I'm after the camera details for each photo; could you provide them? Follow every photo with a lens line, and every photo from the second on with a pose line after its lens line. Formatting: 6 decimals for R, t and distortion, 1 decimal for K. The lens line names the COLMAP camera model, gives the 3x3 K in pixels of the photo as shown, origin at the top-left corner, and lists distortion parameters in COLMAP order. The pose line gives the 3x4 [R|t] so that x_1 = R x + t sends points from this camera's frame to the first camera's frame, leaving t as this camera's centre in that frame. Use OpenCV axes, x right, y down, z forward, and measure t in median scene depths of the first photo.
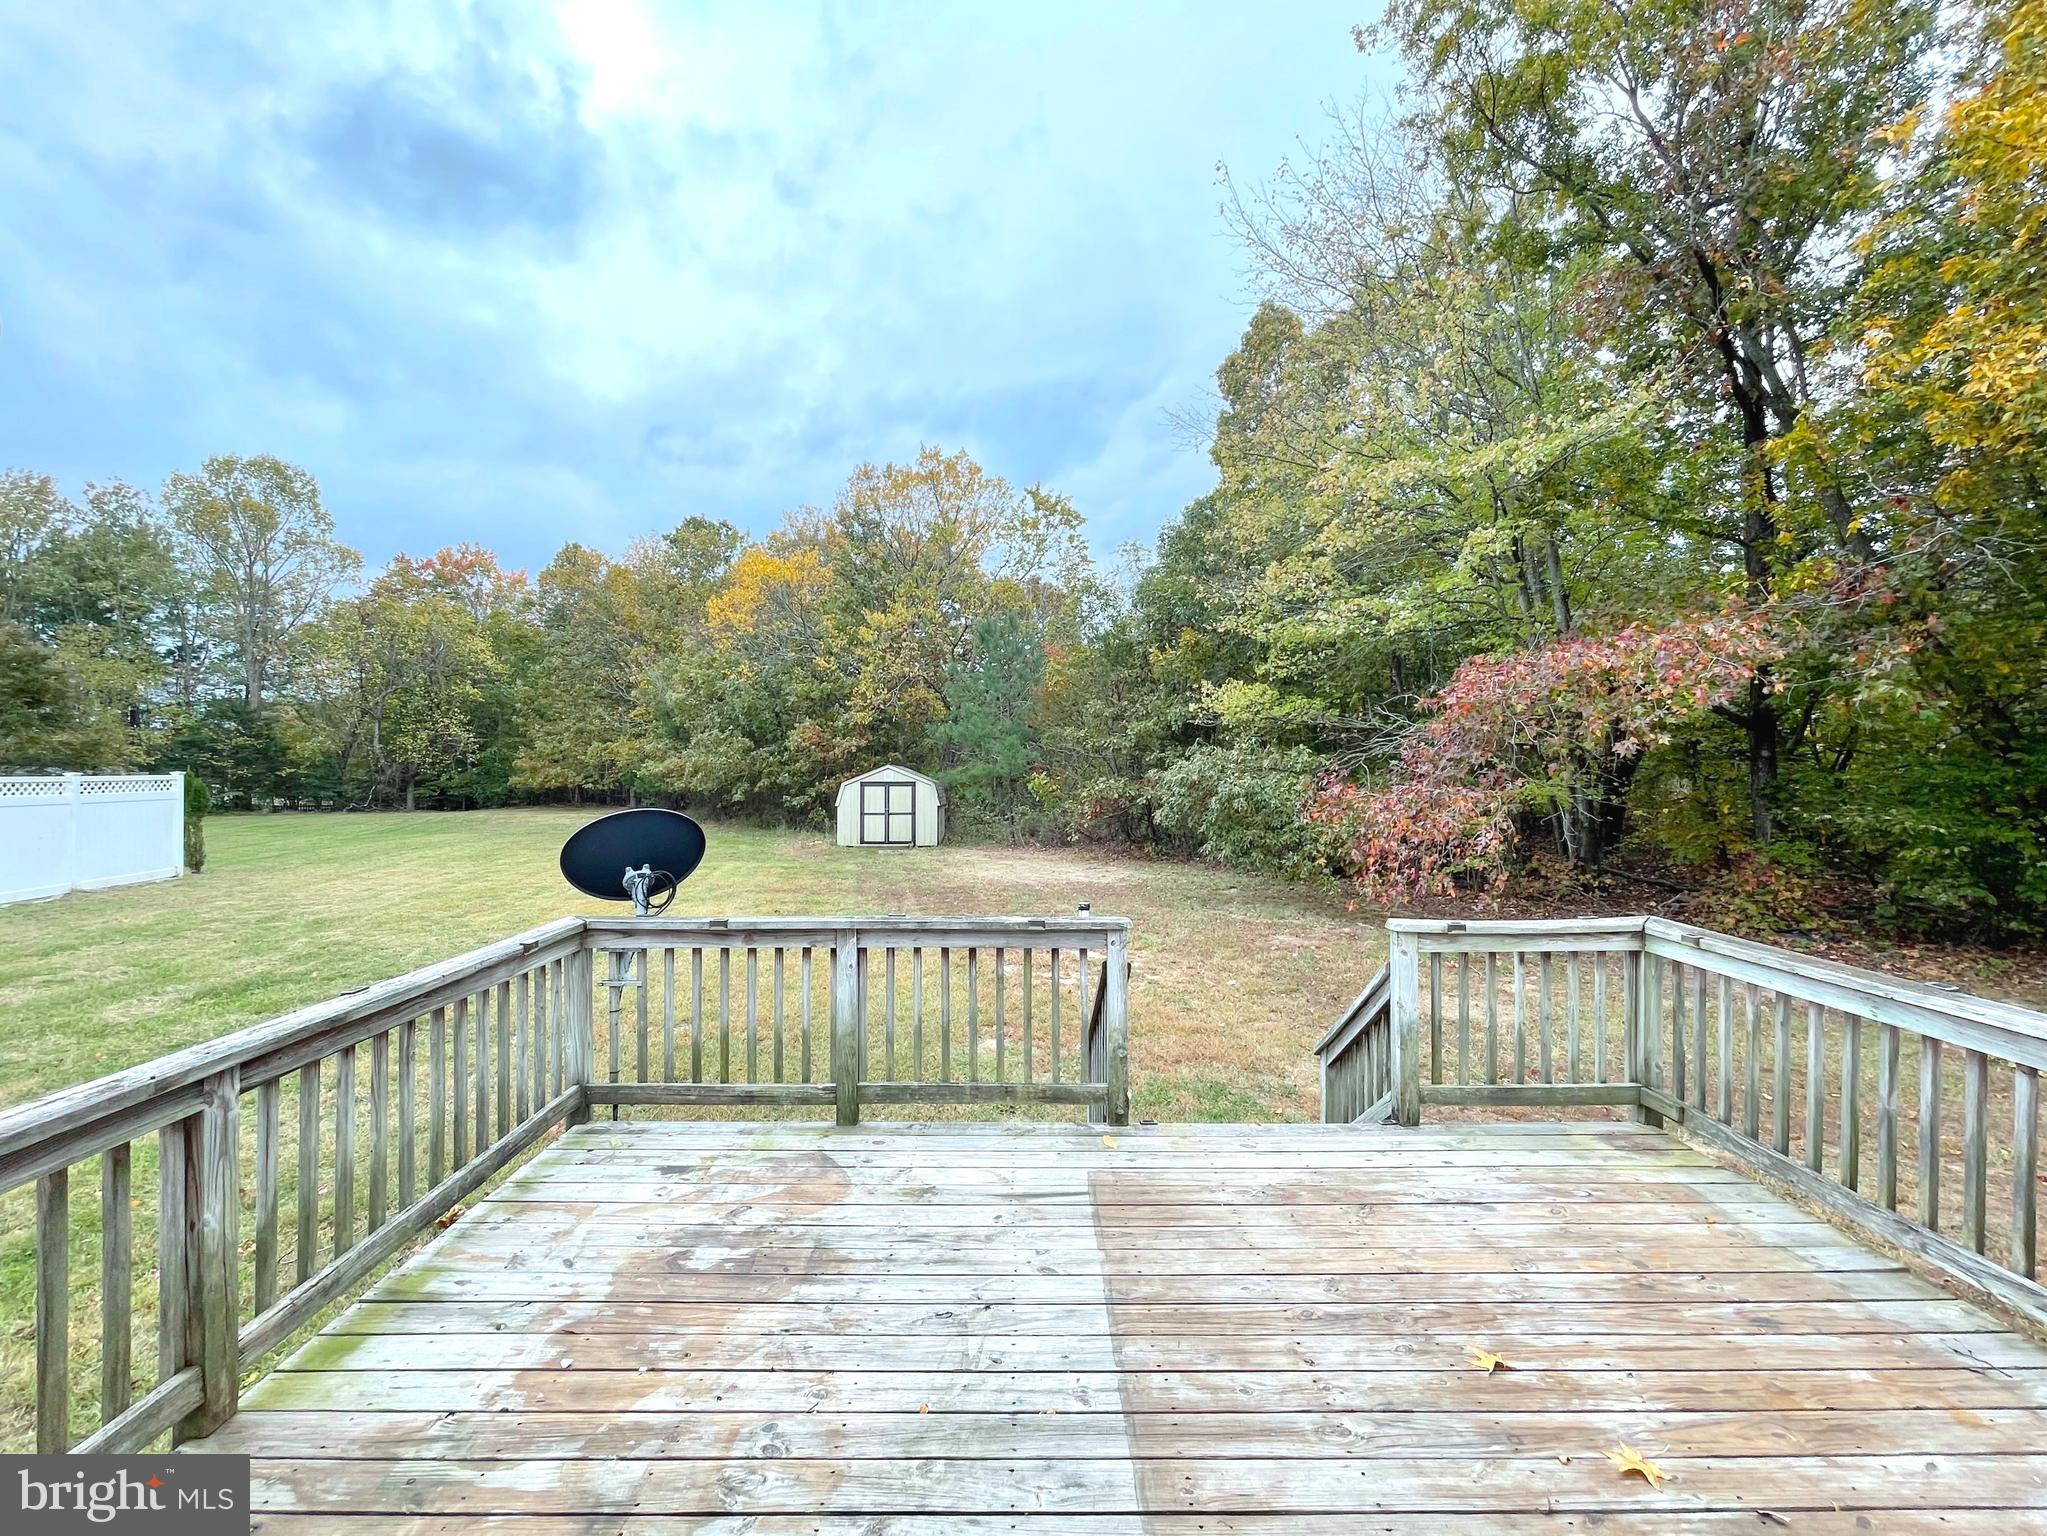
lens RADIAL K [[859.0, 0, 1033.1], [0, 859.0, 767.0], [0, 0, 1]] dist [0.000701, 0.000152]
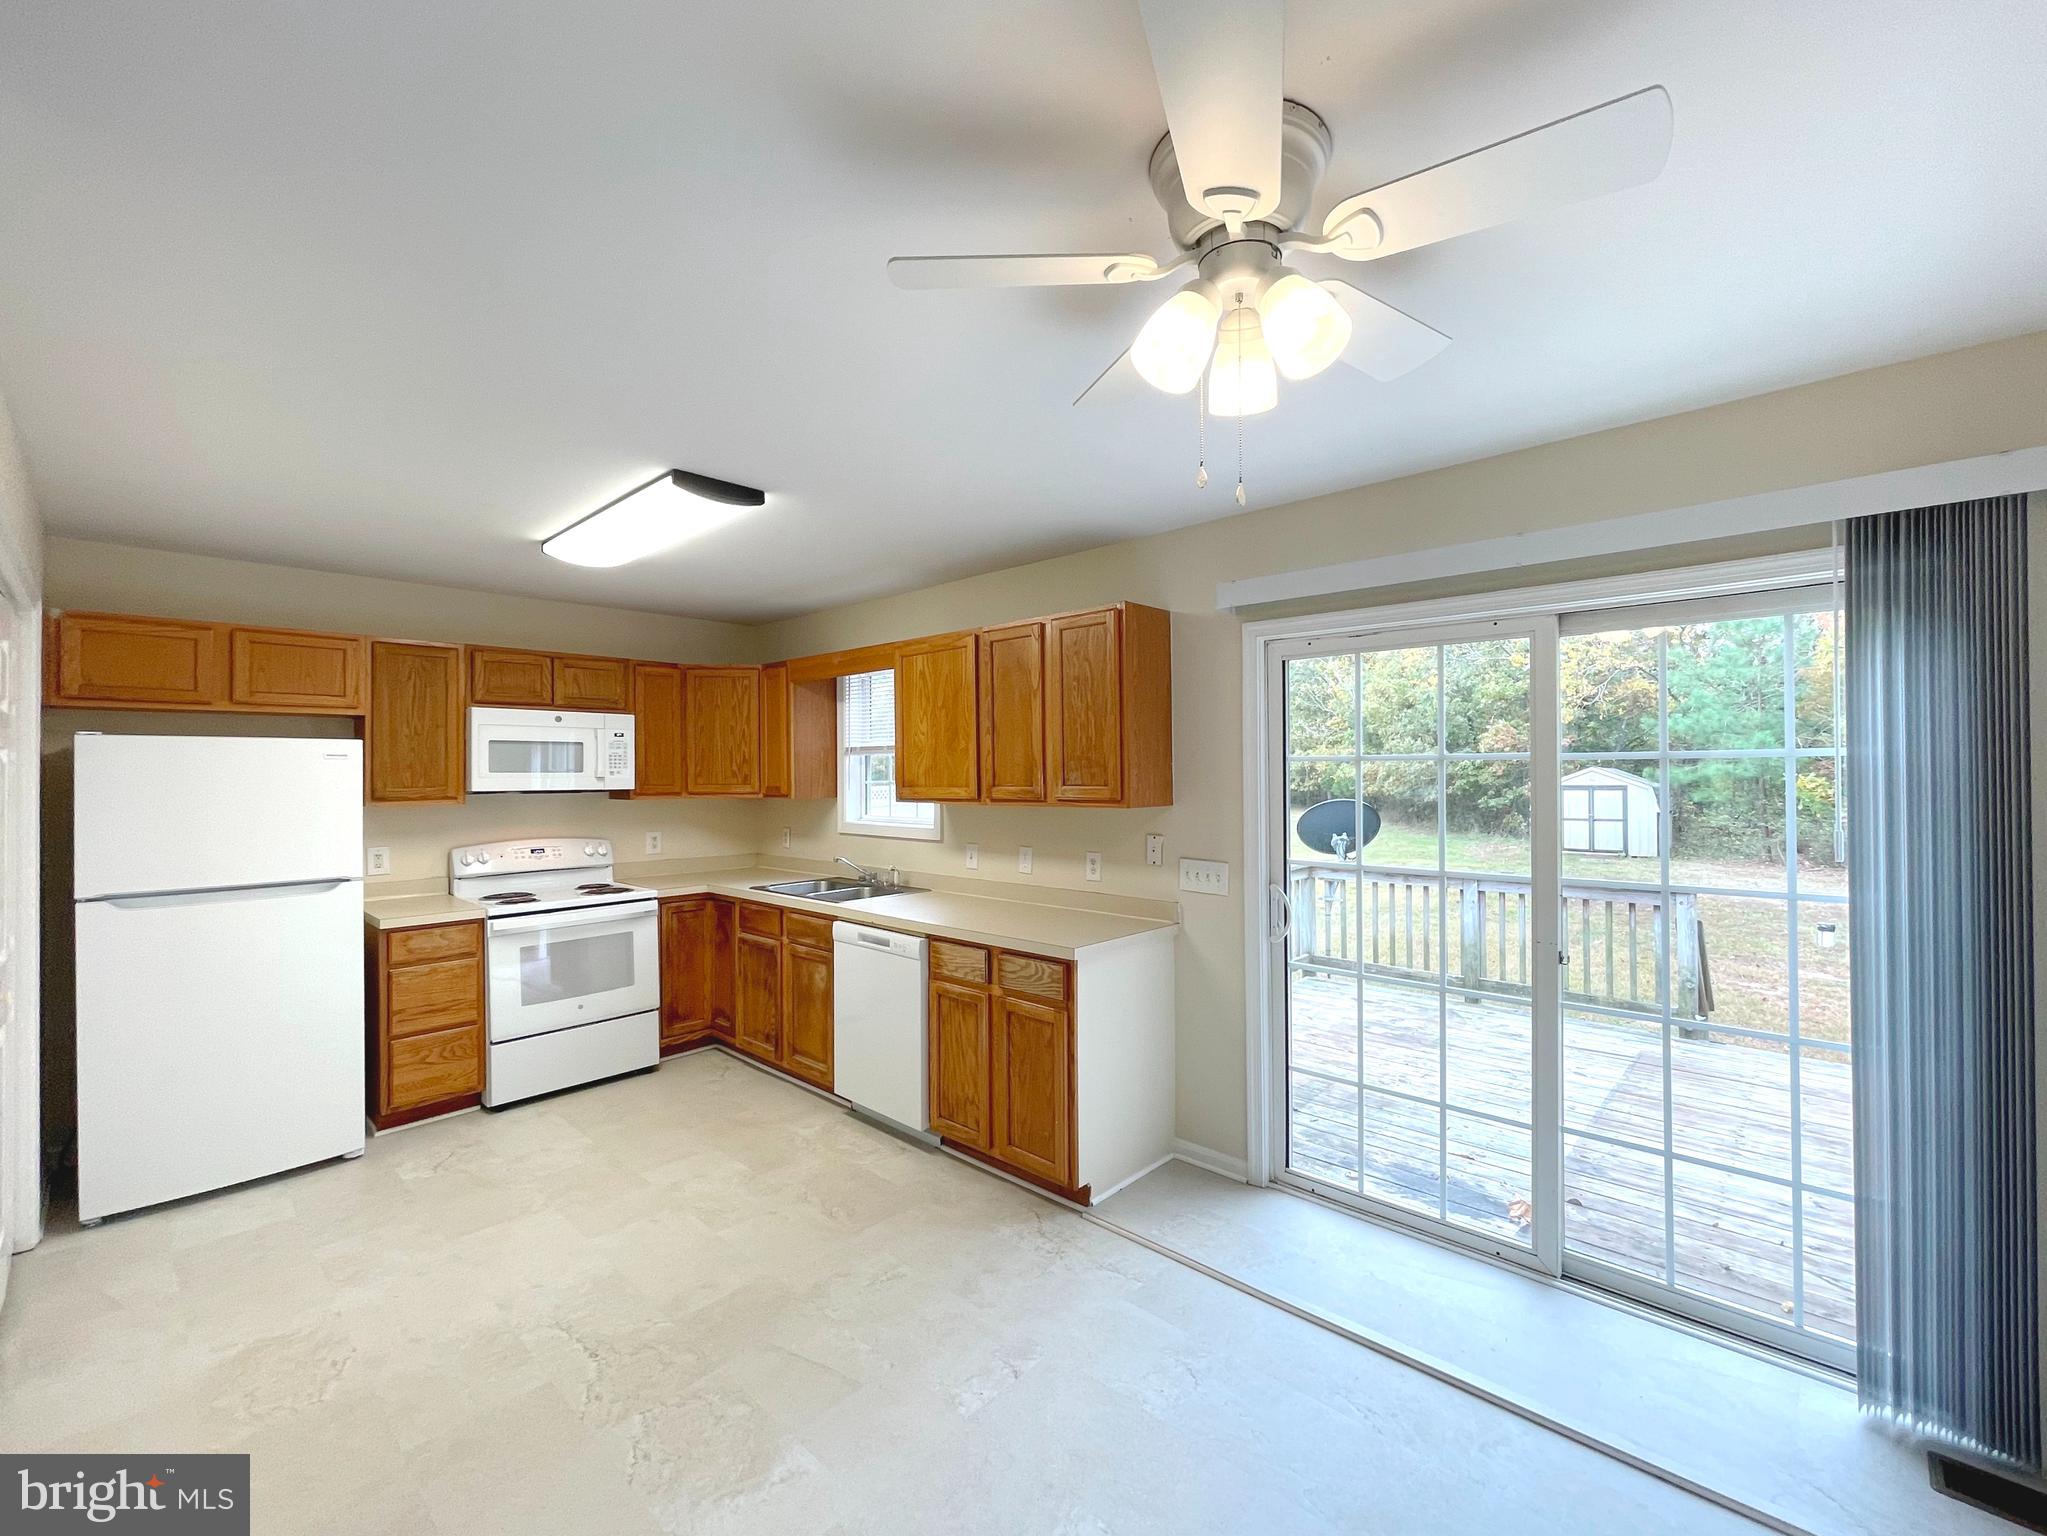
lens RADIAL K [[859.0, 0, 1033.1], [0, 859.0, 767.0], [0, 0, 1]] dist [0.000701, 0.000152]
pose [[0.718643, -0.013300, -0.695253, 0.291531], [0.009694, 0.999912, -0.009107, -0.004575], [0.695312, -0.000196, 0.718708, -0.653295]]
